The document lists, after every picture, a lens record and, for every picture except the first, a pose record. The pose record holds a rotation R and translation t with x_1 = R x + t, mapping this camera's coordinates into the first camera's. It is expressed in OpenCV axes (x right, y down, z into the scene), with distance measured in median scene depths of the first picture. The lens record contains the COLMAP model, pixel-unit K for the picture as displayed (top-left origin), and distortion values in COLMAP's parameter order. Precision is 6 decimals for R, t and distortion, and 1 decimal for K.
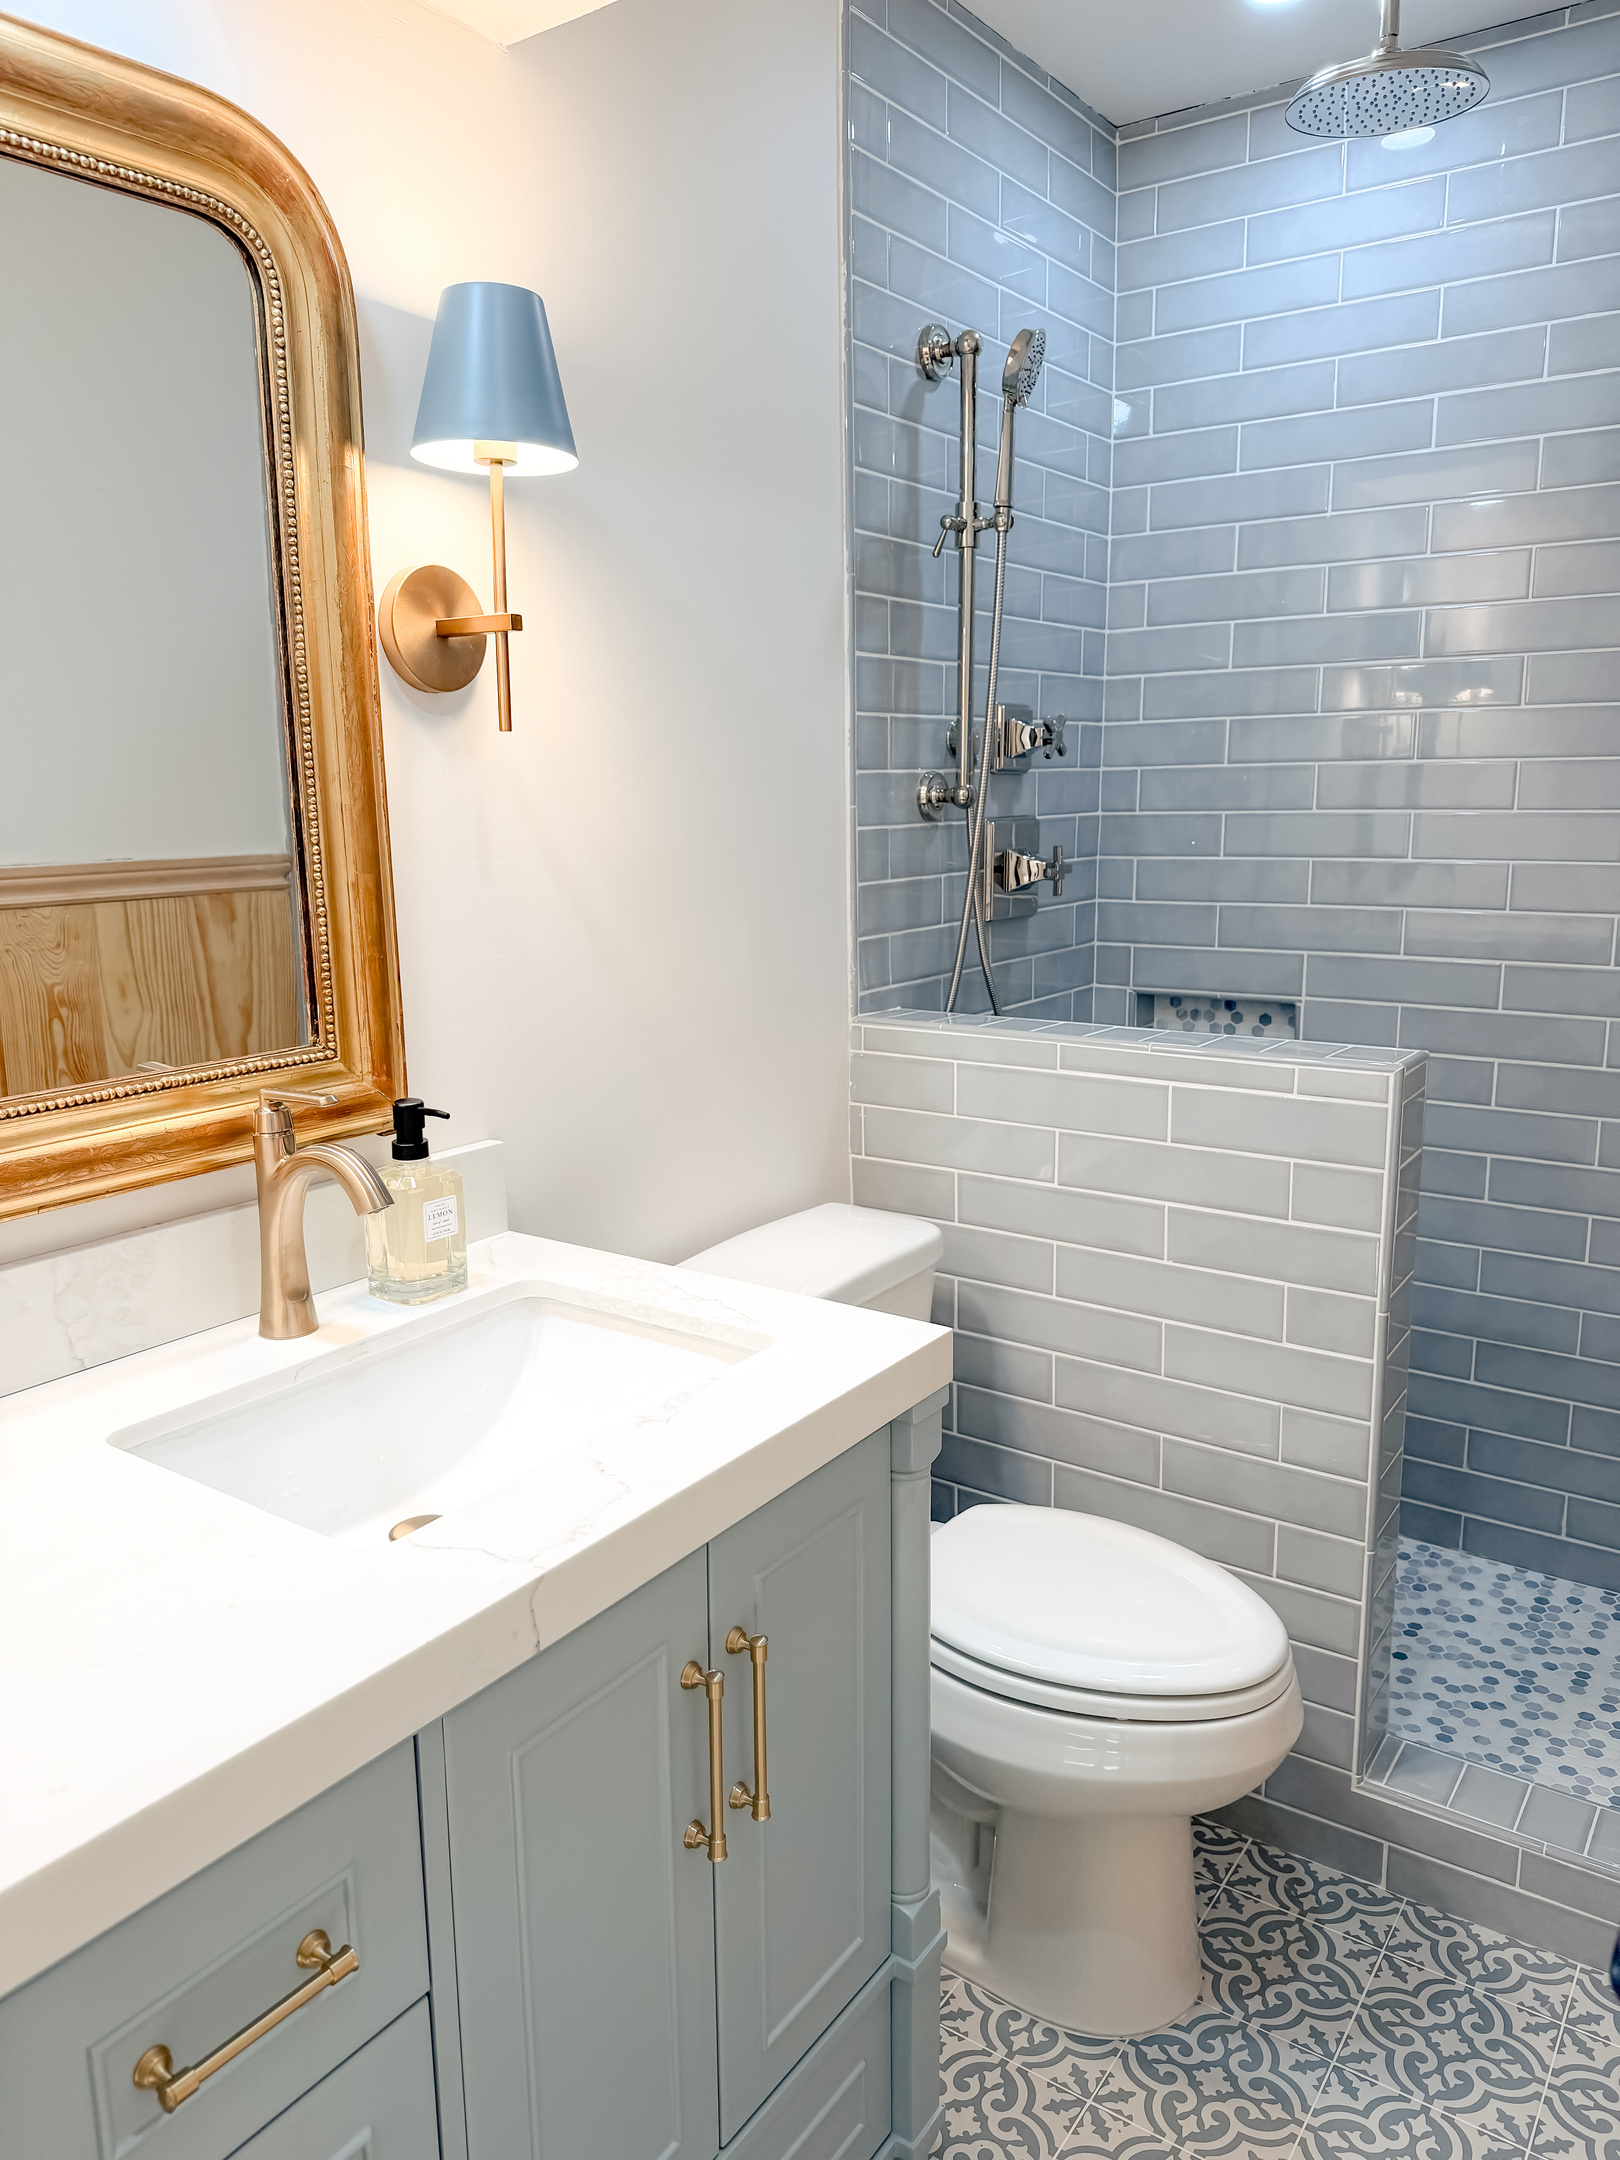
lens RADIAL K [[1531.8, 0, 813.3], [0, 1531.8, 1092.4], [0, 0, 1]] dist [-0.003240, -0.008170]
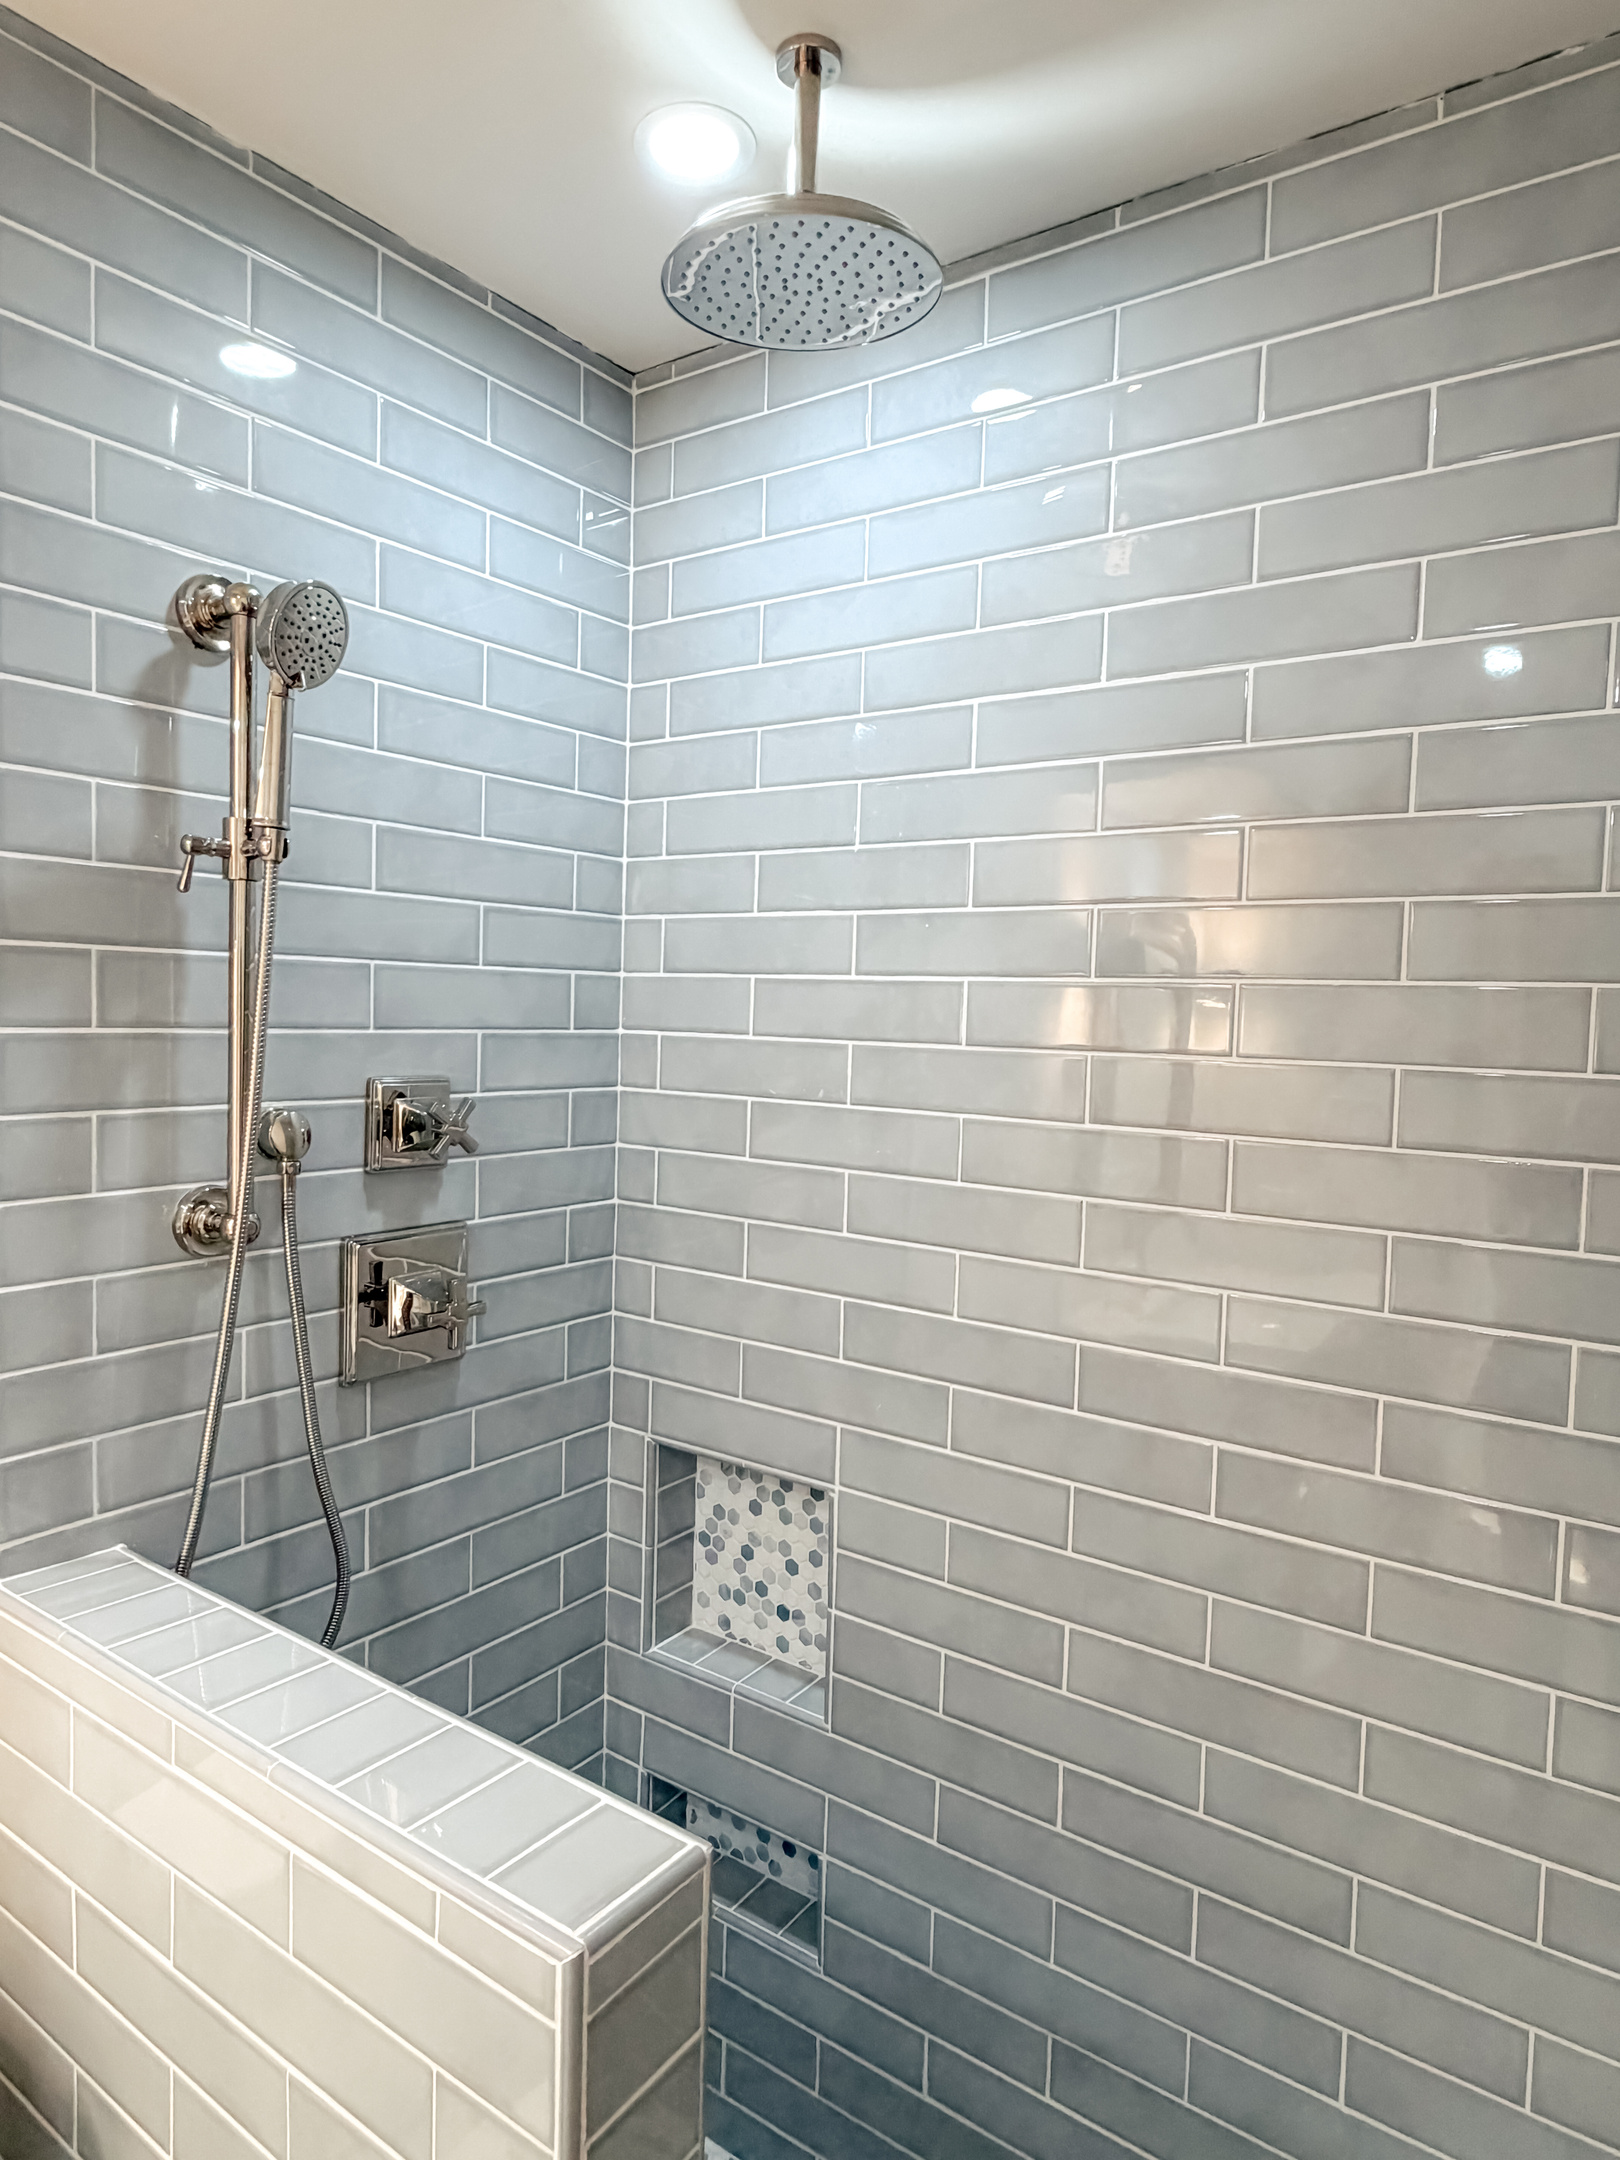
lens RADIAL K [[1322.3, 0, 804.3], [0, 1322.3, 1069.9], [0, 0, 1]] dist [-0.000281, -0.002300]
pose [[0.998865, 0.045173, -0.015102, 0.333383], [-0.046960, 0.987018, -0.153592, -0.173568], [0.007968, 0.154127, 0.988019, 0.385515]]
